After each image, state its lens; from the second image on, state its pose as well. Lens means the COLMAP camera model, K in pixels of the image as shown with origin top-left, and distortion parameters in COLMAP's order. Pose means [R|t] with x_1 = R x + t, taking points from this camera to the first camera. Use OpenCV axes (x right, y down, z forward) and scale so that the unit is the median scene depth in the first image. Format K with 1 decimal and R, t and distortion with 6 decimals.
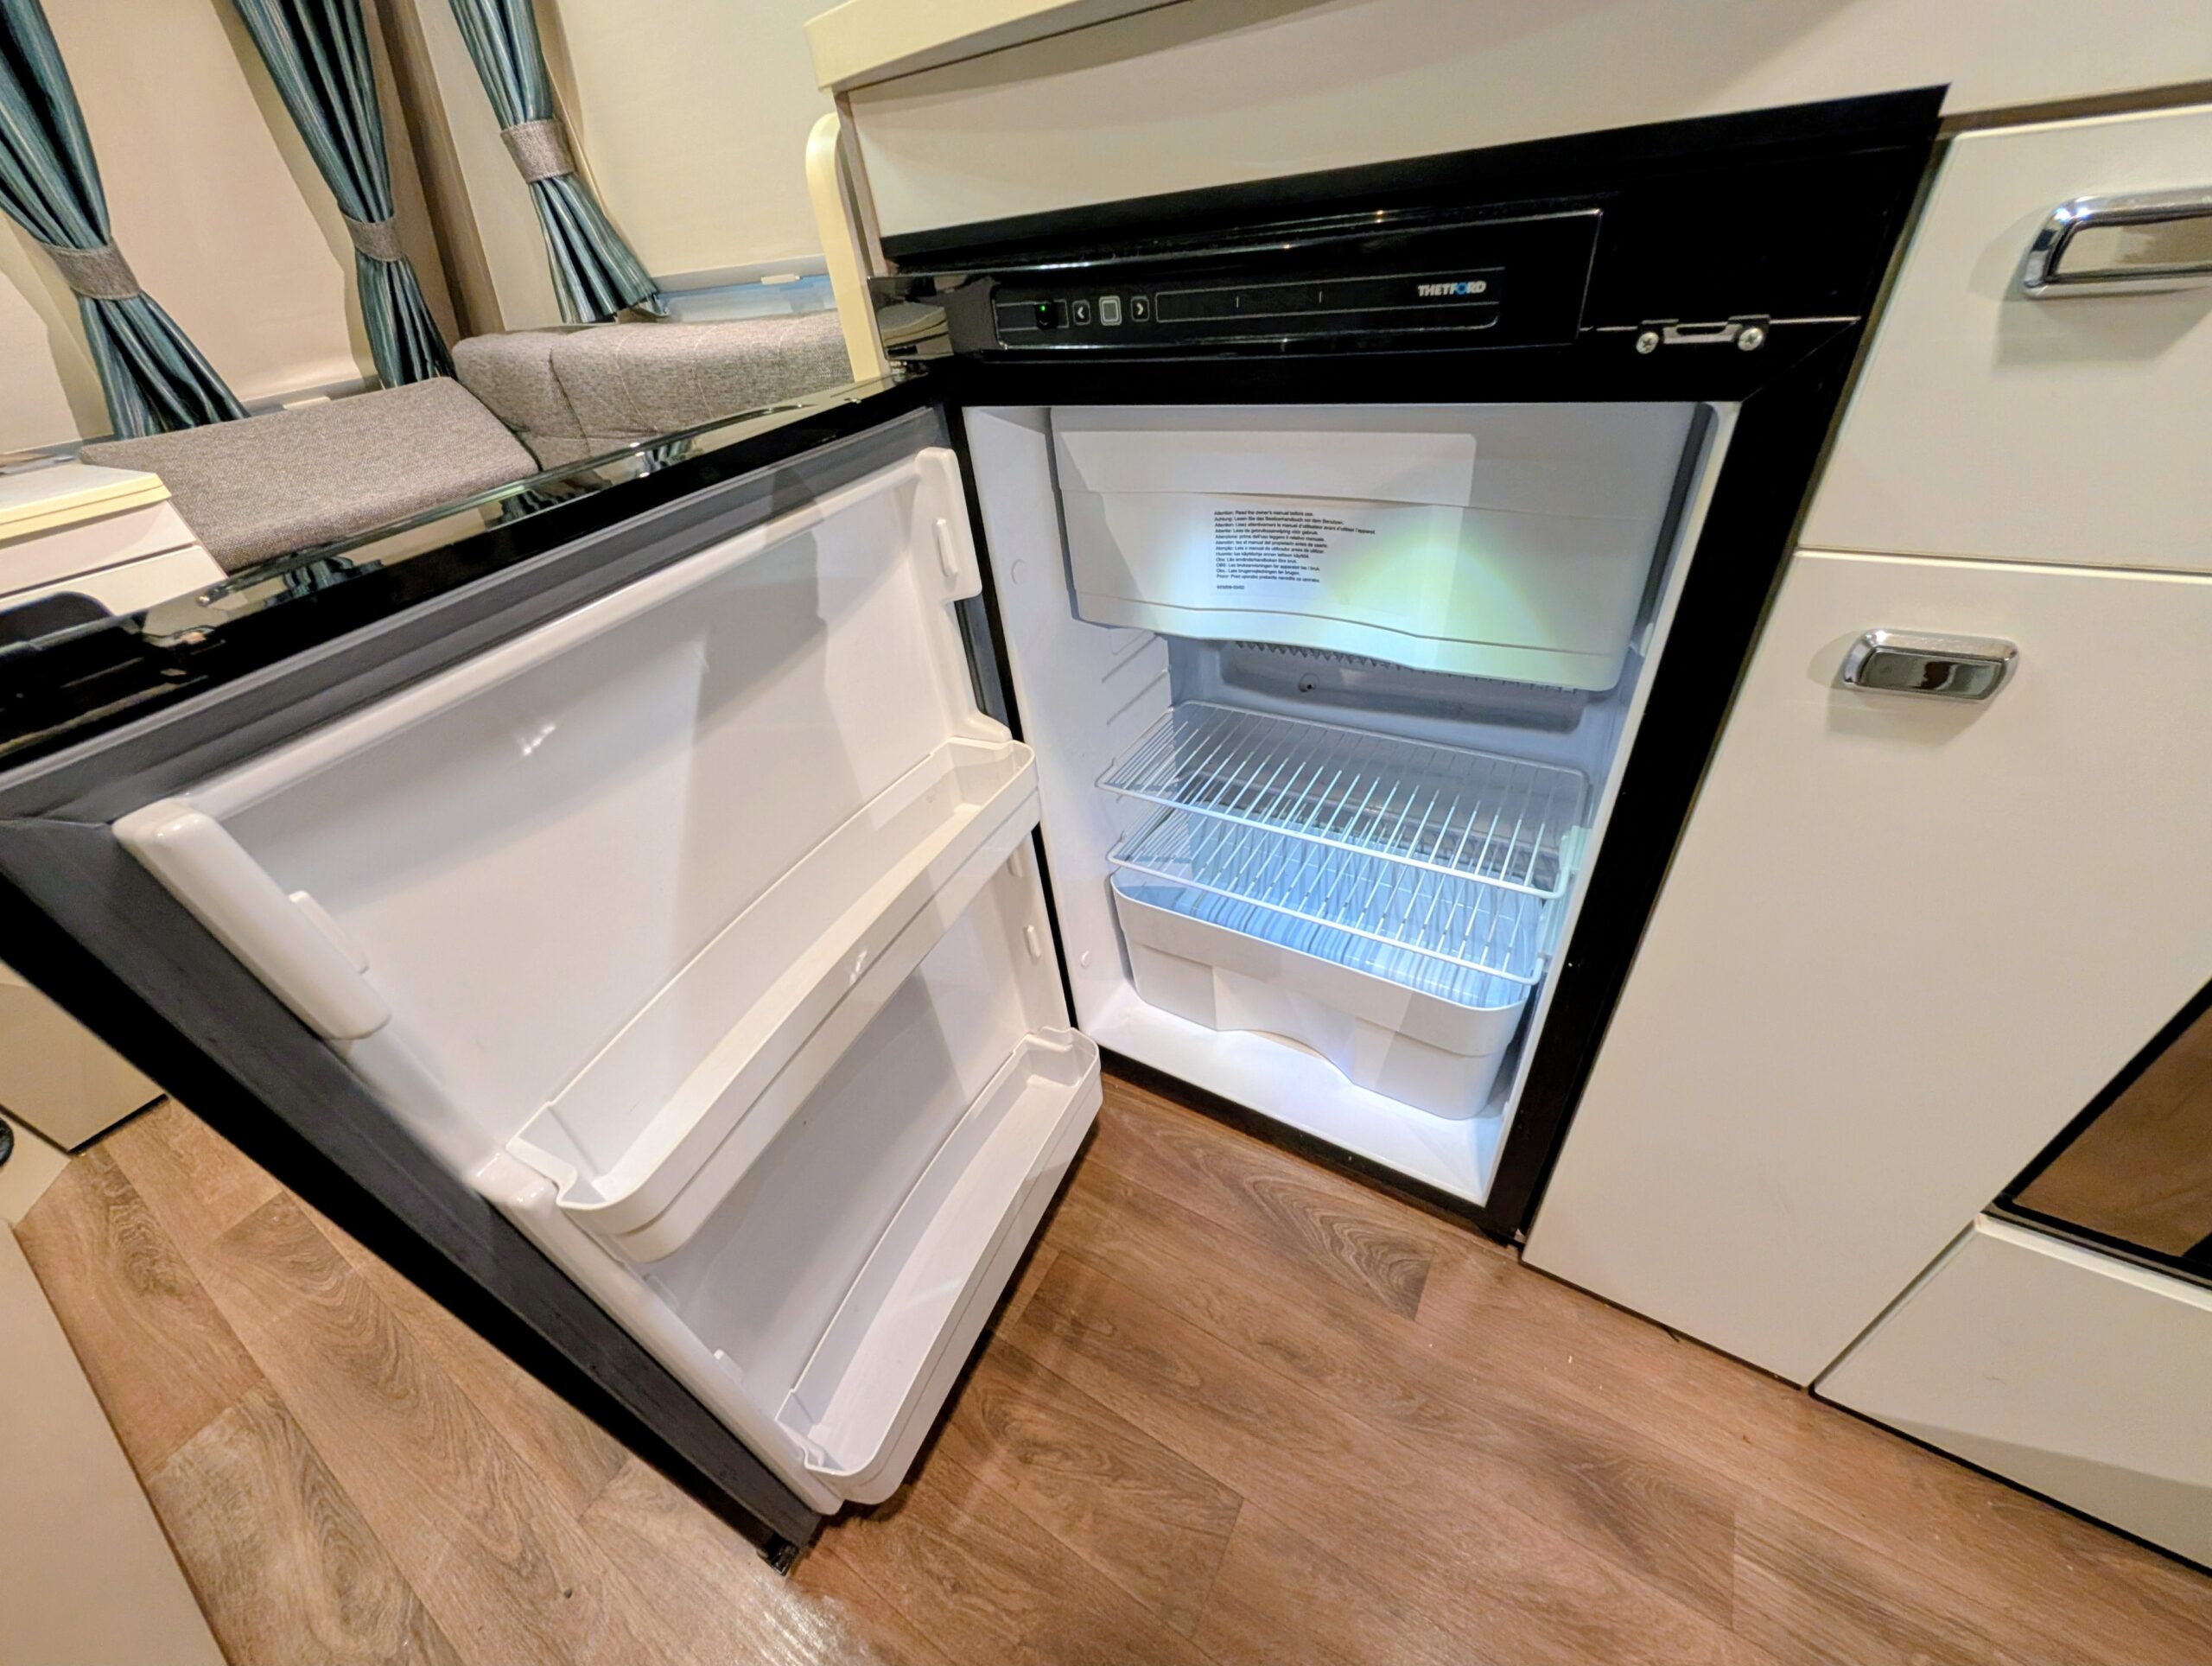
lens RADIAL K [[834.9, 0, 1106.0], [0, 834.9, 833.0], [0, 0, 1]] dist [0.000067, 0.000384]
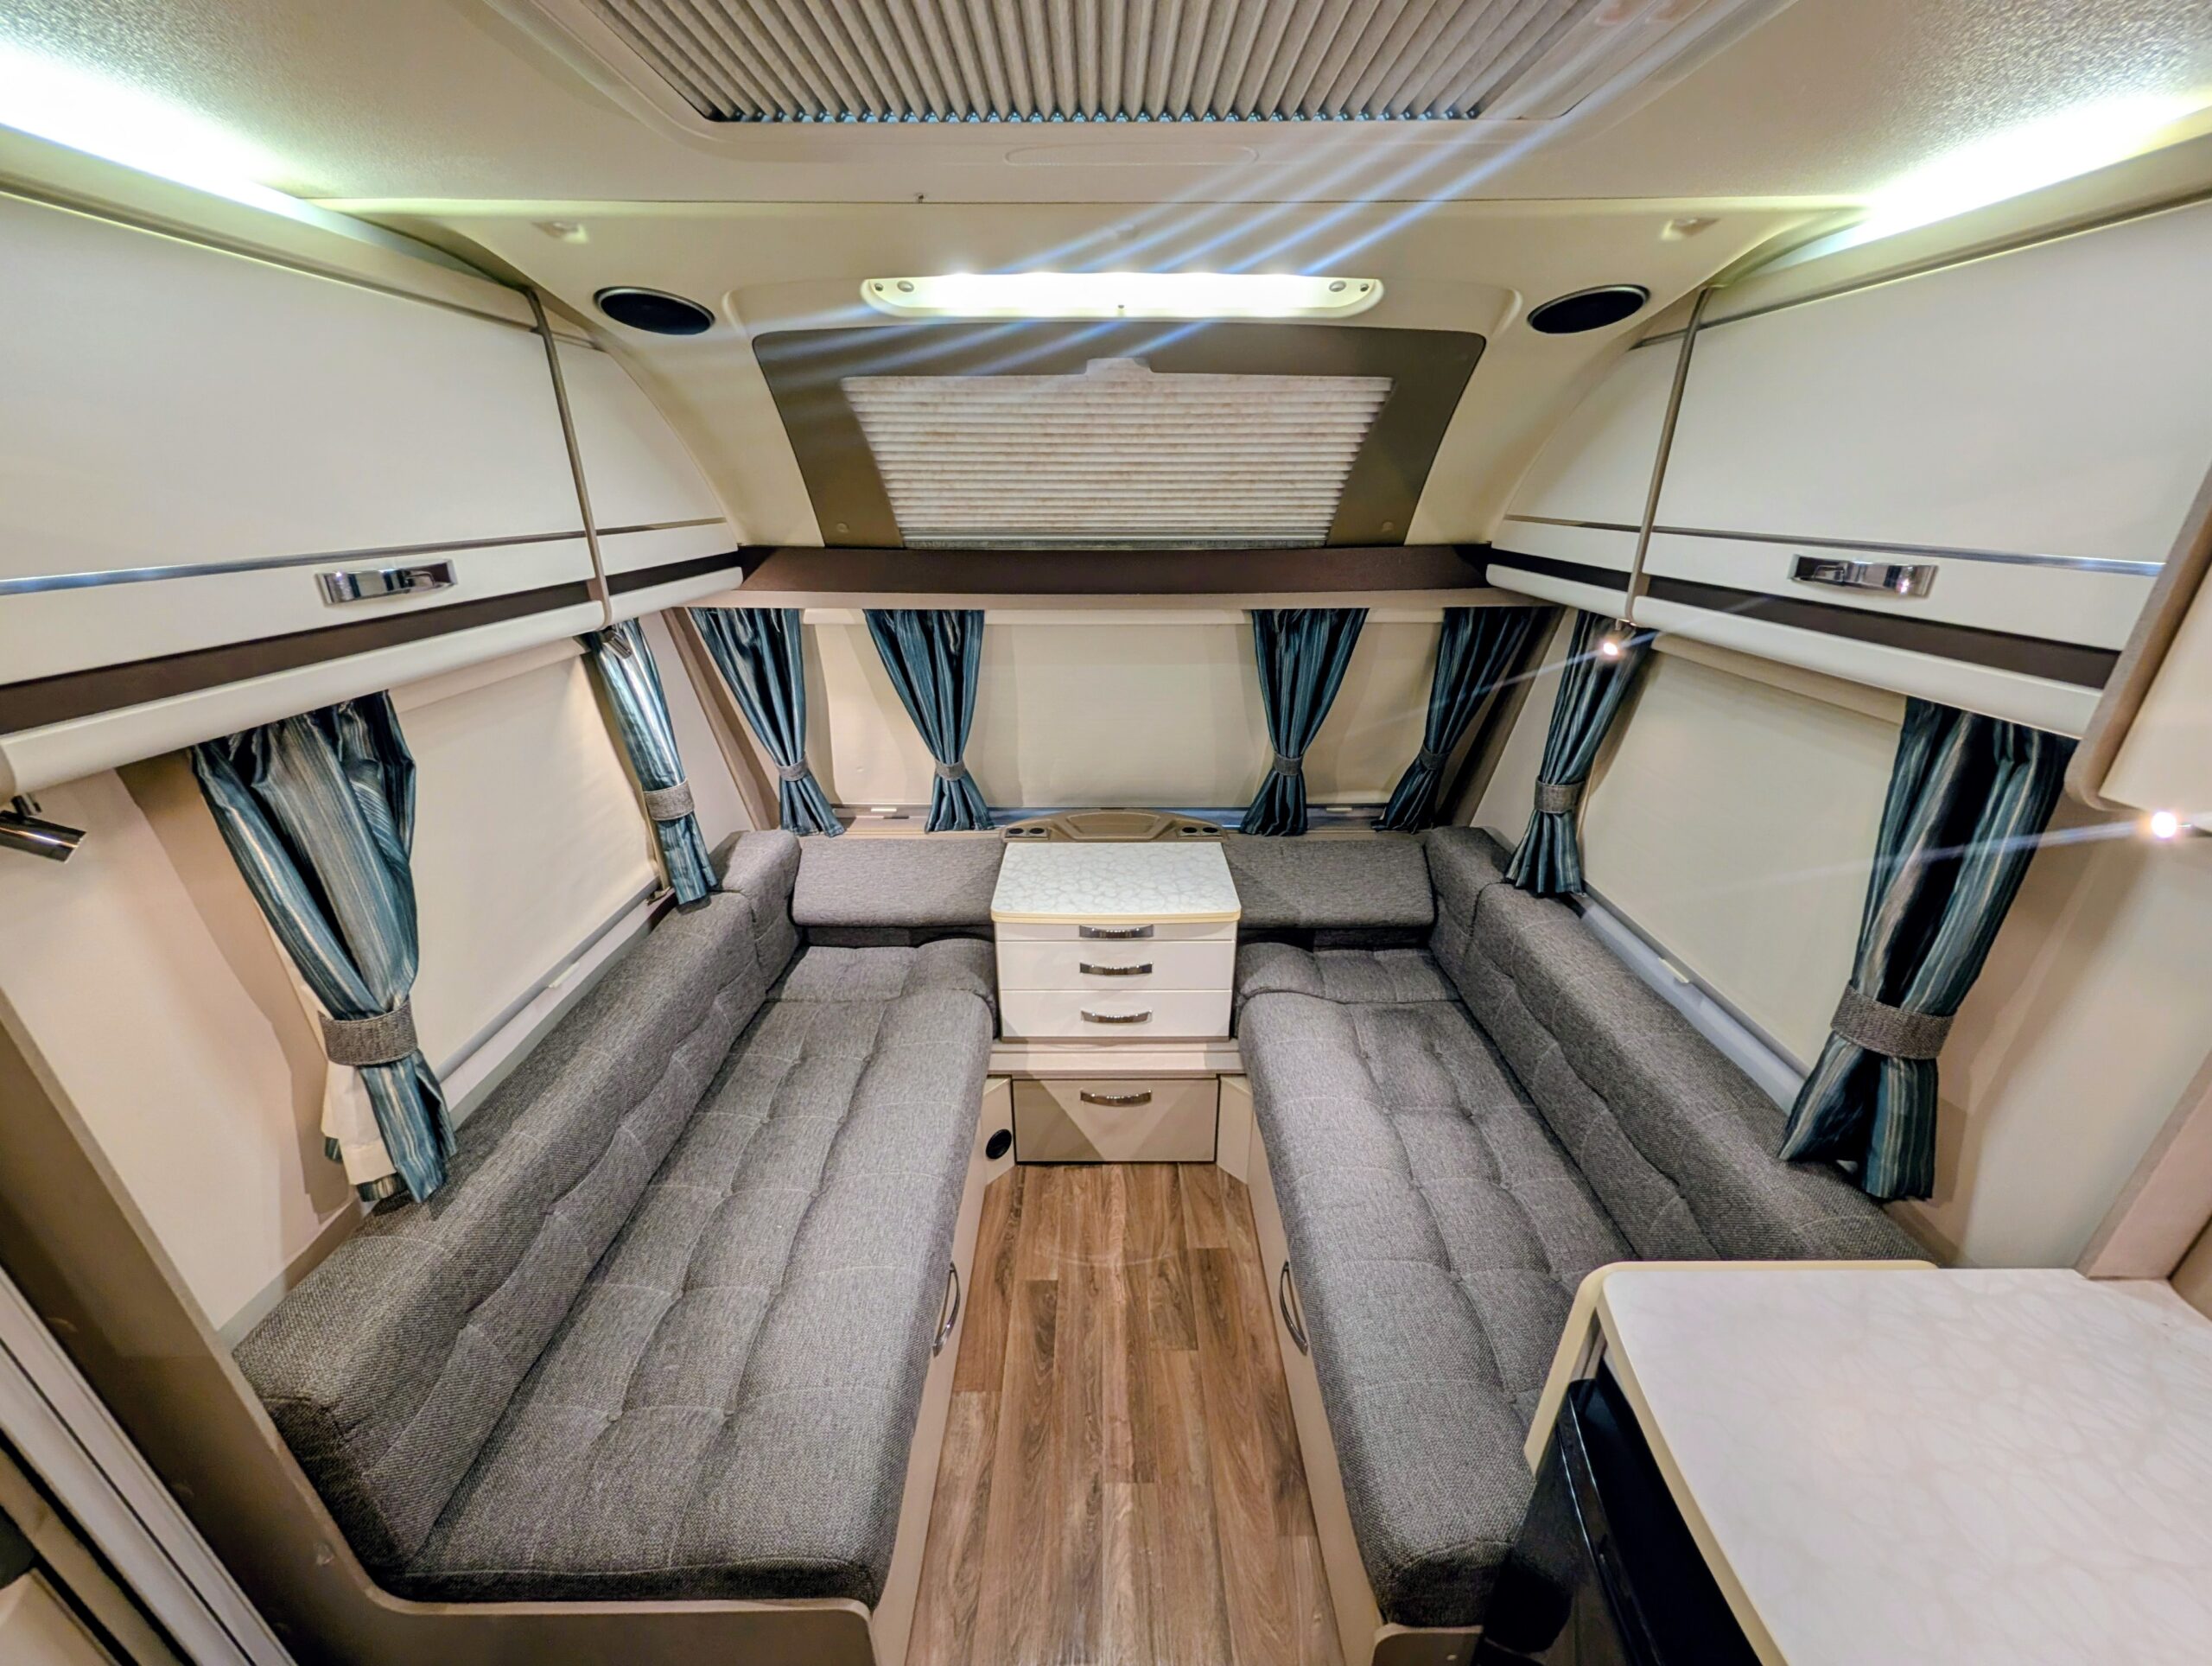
lens RADIAL K [[834.9, 0, 1106.0], [0, 834.9, 833.0], [0, 0, 1]] dist [0.000067, 0.000384]
pose [[0.517525, 0.431624, -0.738829, -0.013963], [-0.556680, 0.825576, 0.092366, -0.588370], [0.649827, 0.363490, 0.667533, -0.483644]]
